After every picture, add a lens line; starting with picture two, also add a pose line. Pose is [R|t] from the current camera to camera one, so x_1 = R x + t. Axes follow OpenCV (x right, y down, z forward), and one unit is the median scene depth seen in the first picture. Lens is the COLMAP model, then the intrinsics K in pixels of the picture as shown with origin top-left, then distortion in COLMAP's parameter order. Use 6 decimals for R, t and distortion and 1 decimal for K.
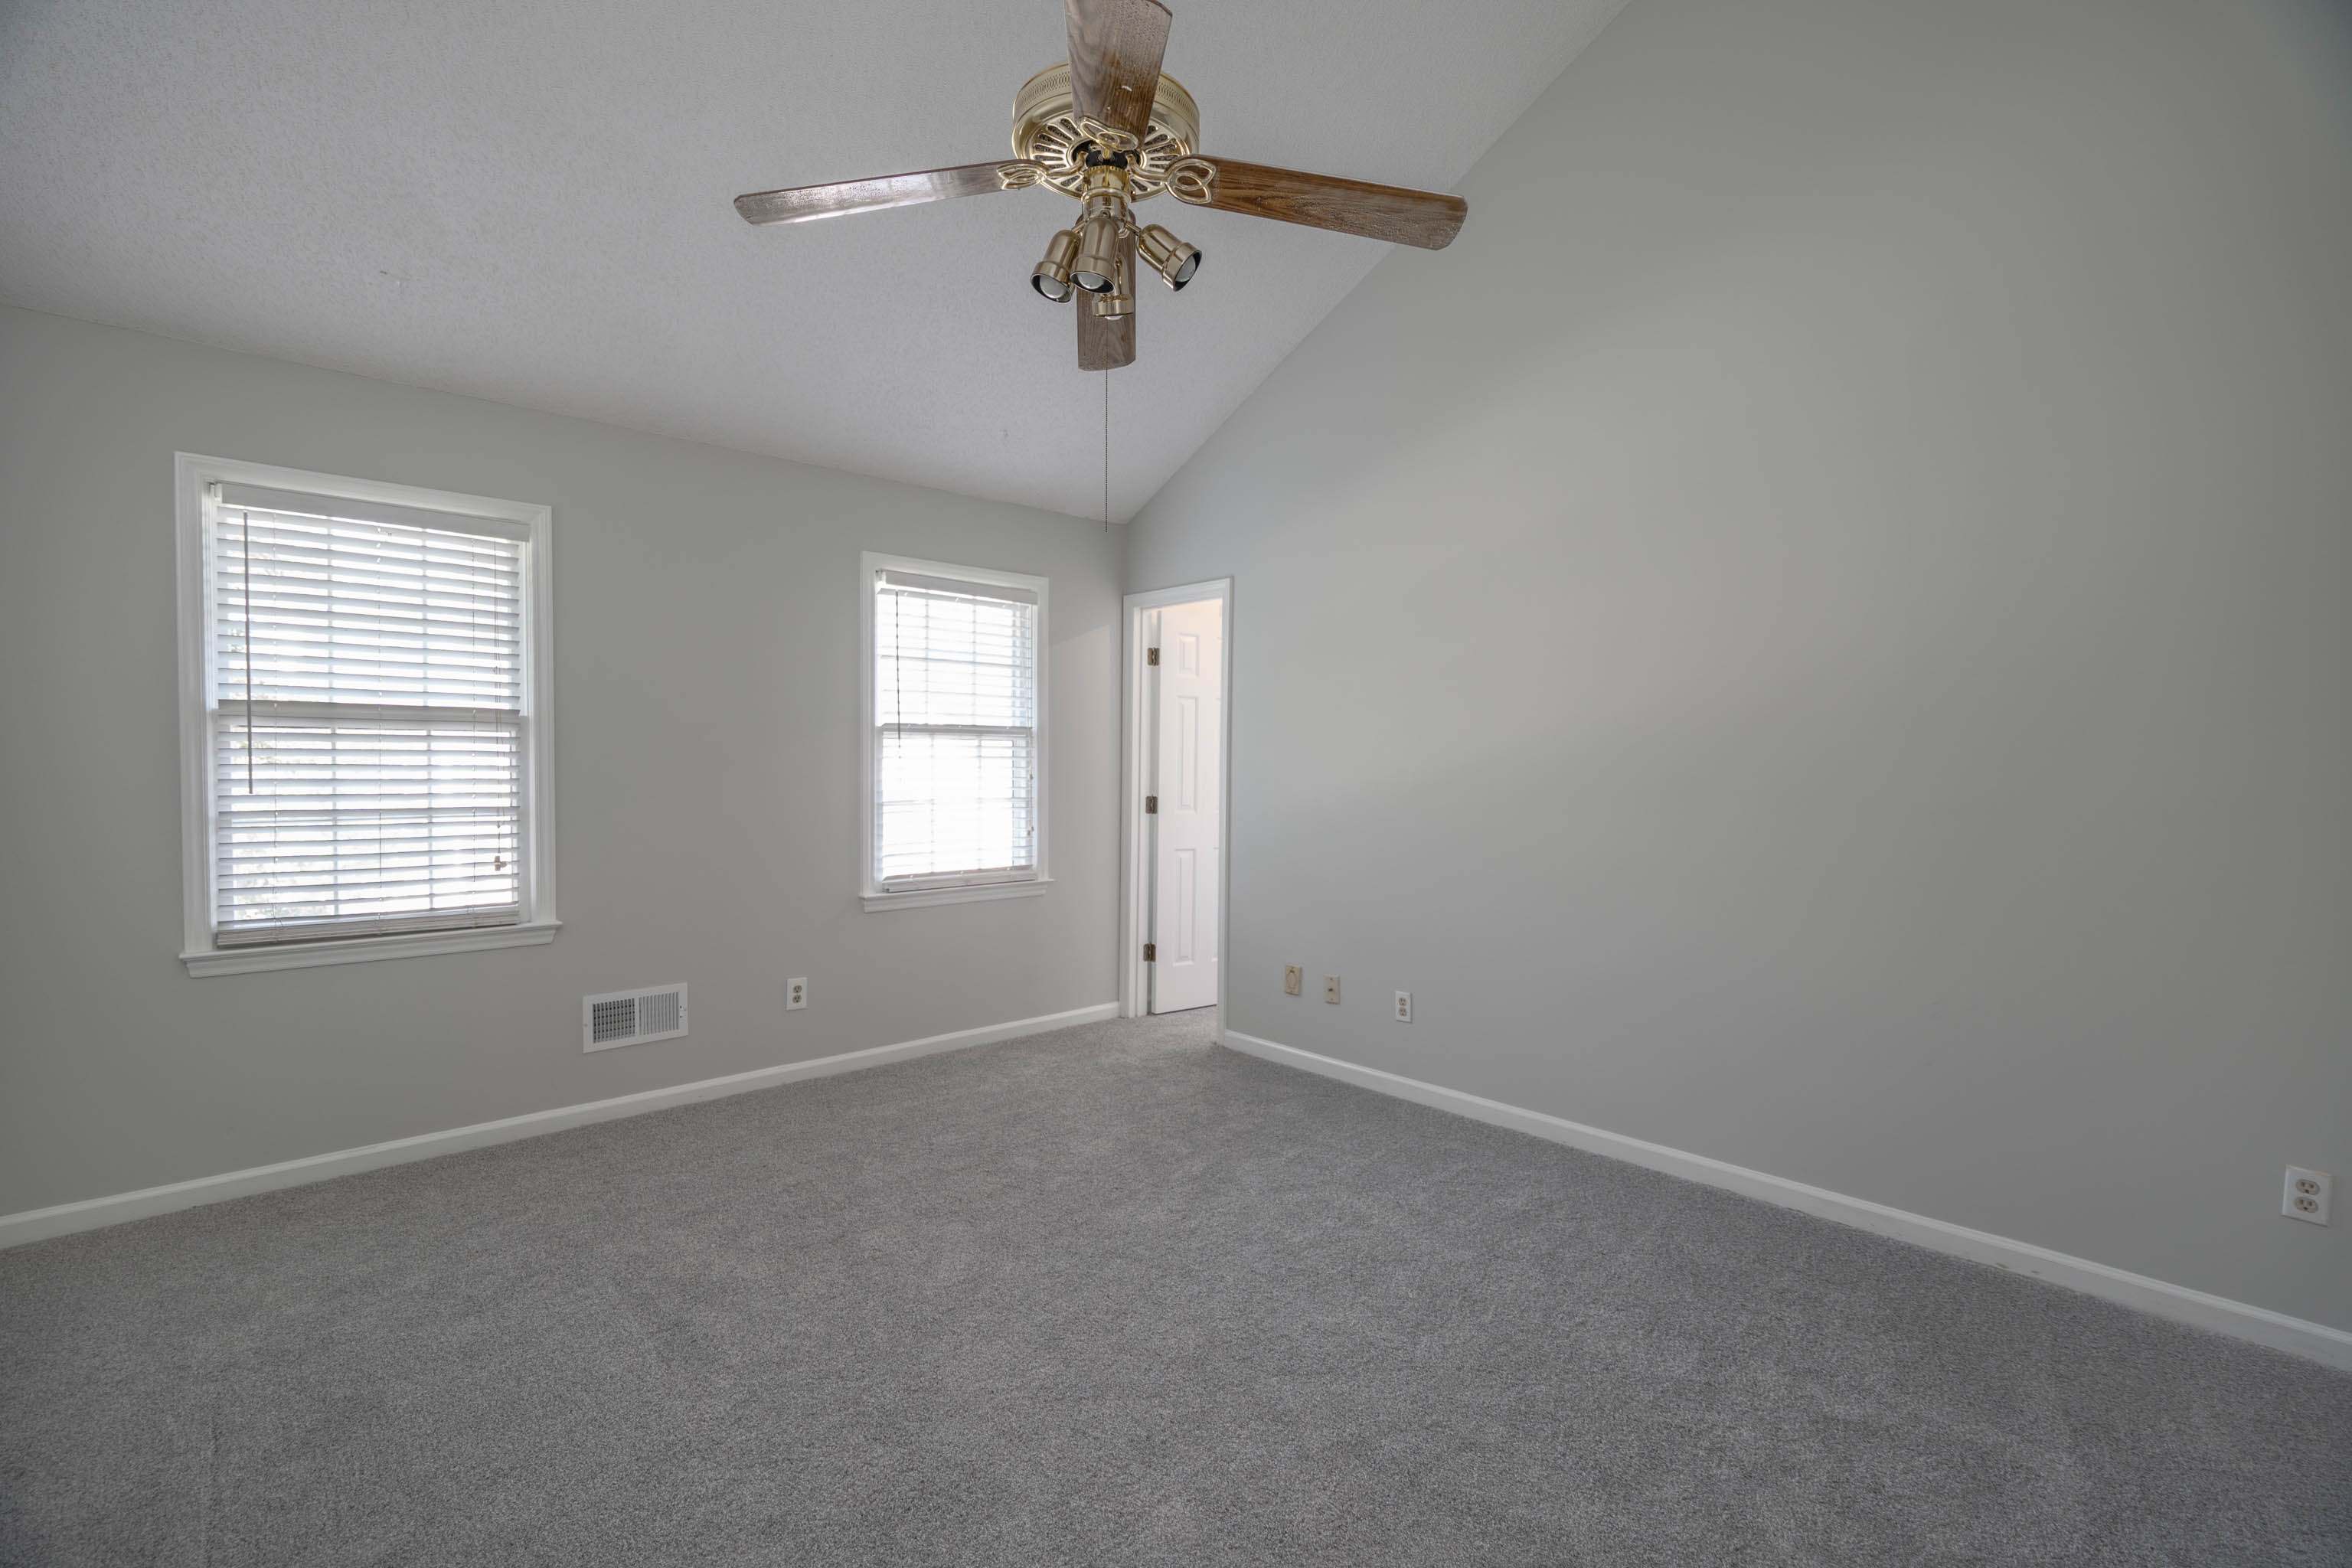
lens RADIAL K [[1058.8, 0, 1119.0], [0, 1058.8, 770.3], [0, 0, 1]] dist [0.002324, 0.000272]
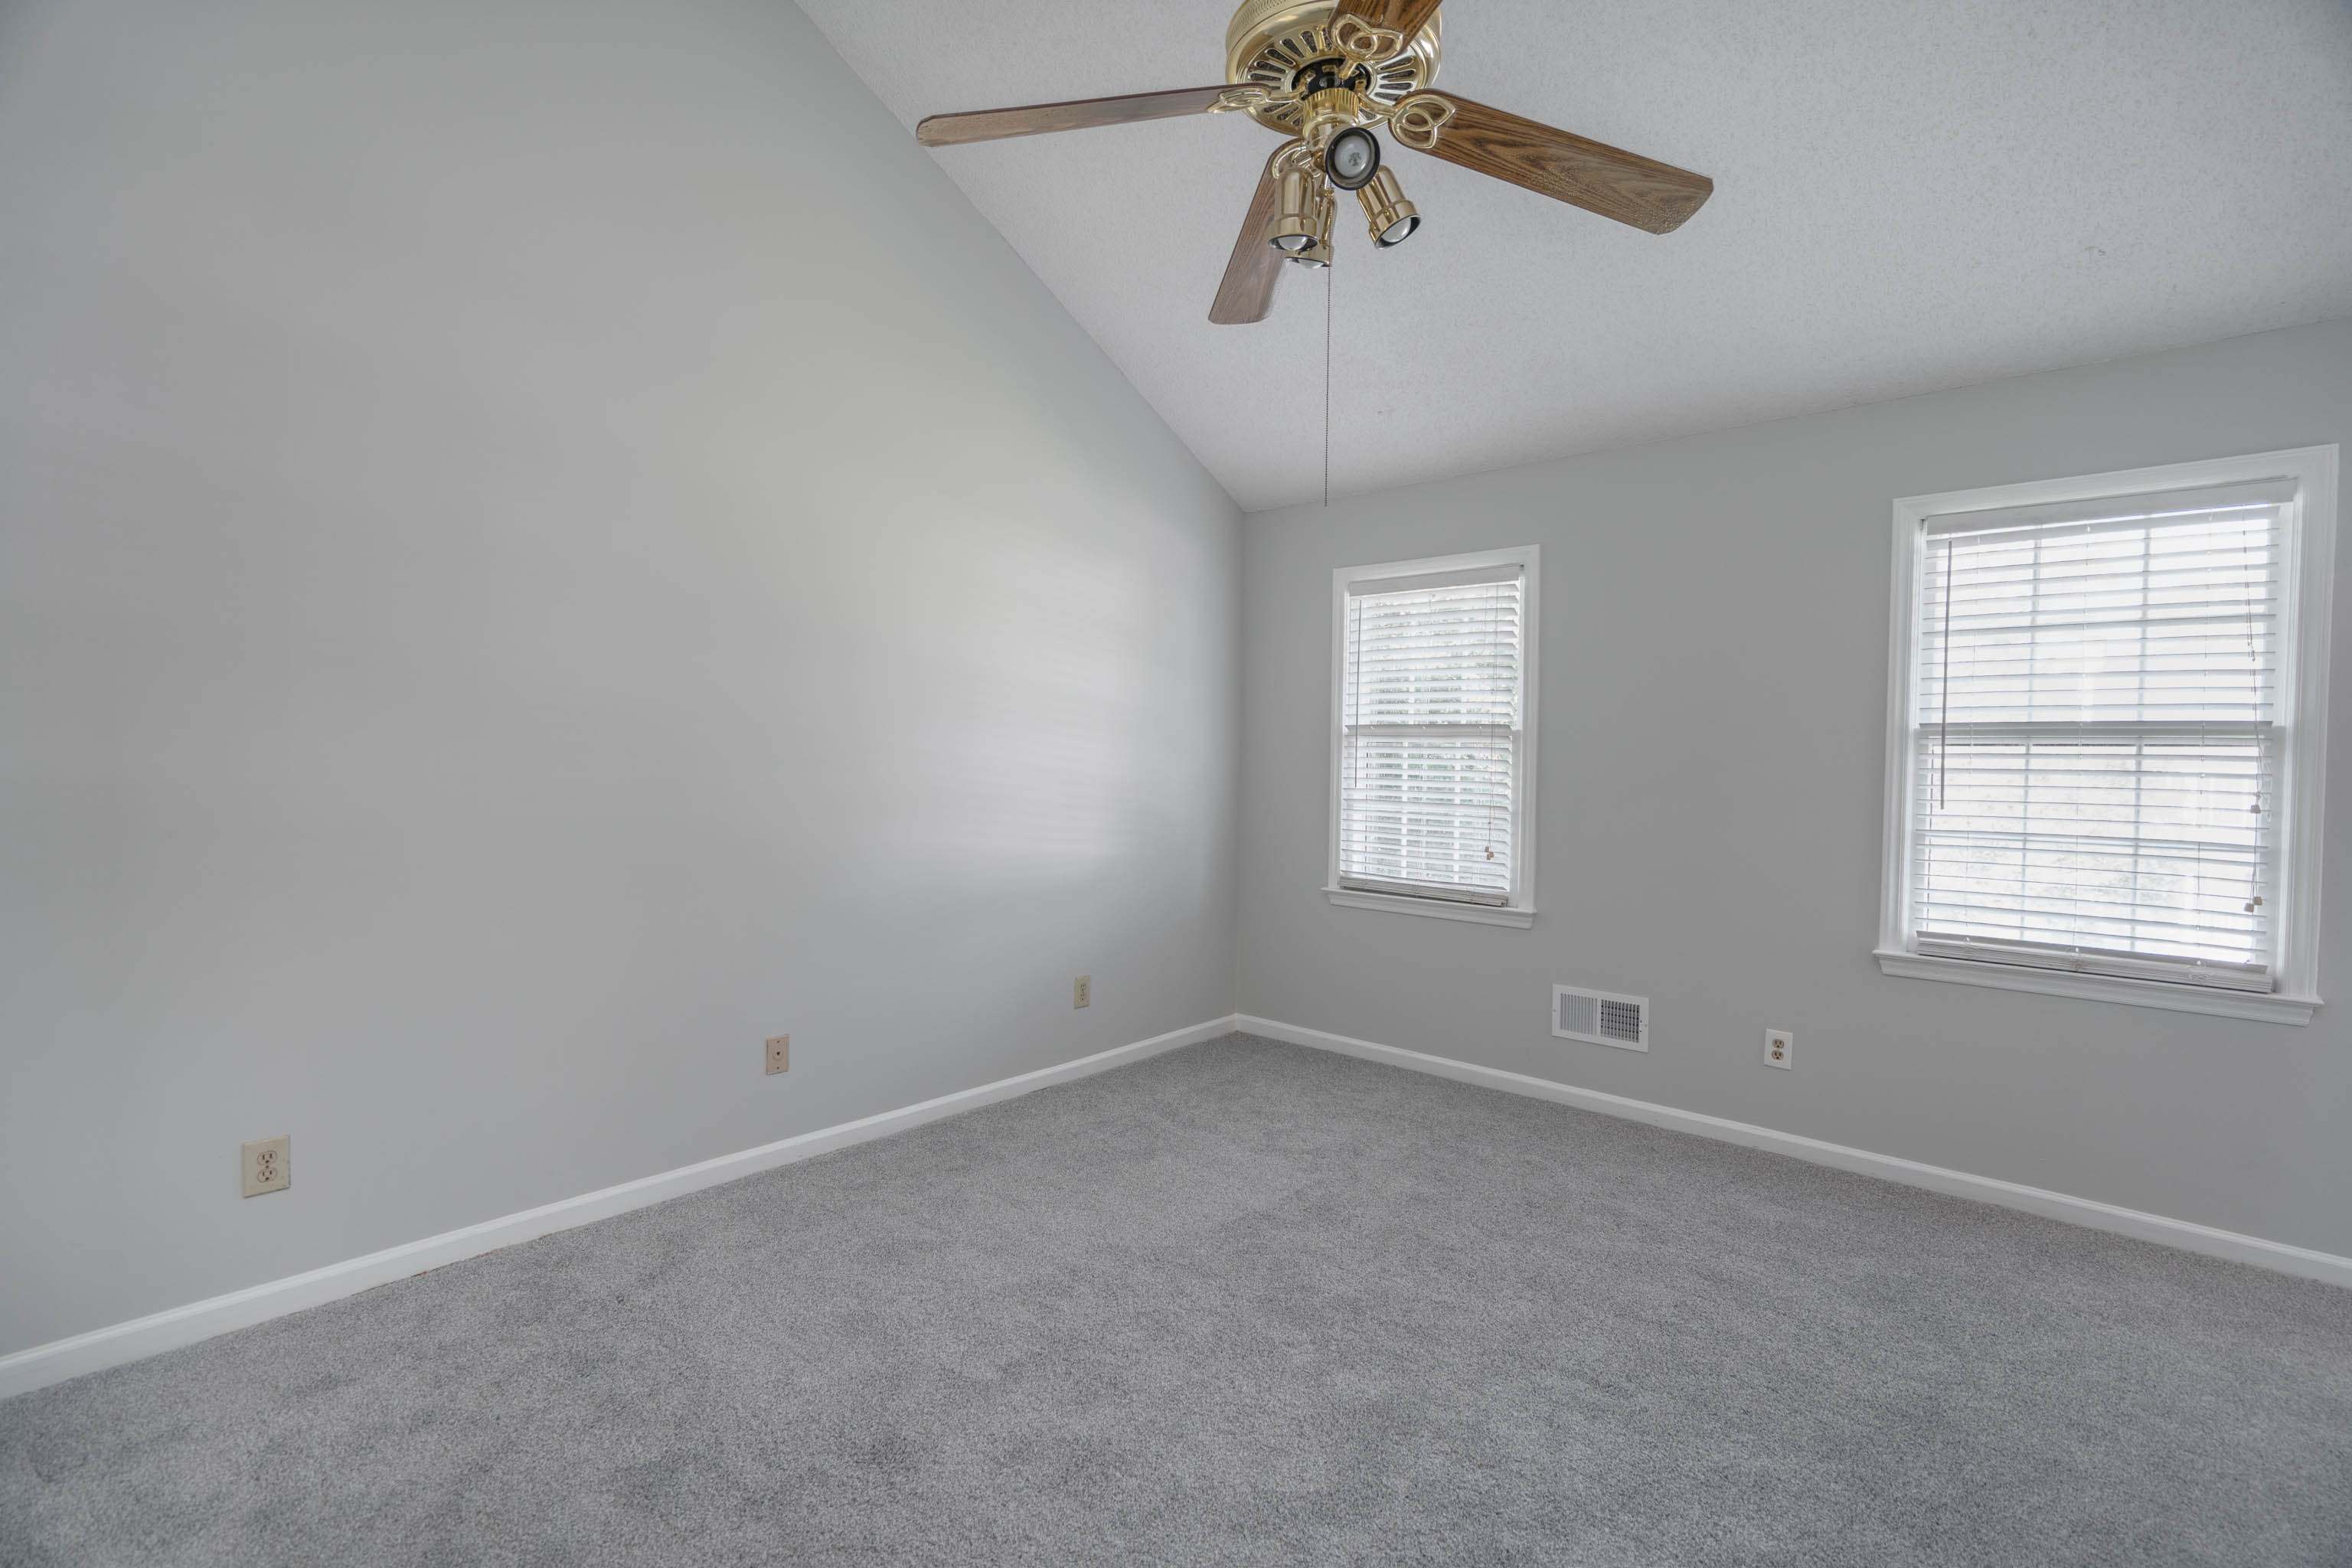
lens RADIAL K [[1069.6, 0, 1171.4], [0, 1069.6, 779.2], [0, 0, 1]] dist [0.009332, 0.000675]
pose [[0.131950, 0.016473, -0.991120, 0.448549], [-0.029195, 0.999493, 0.012726, -0.000594], [0.990826, 0.027256, 0.132364, 0.379223]]
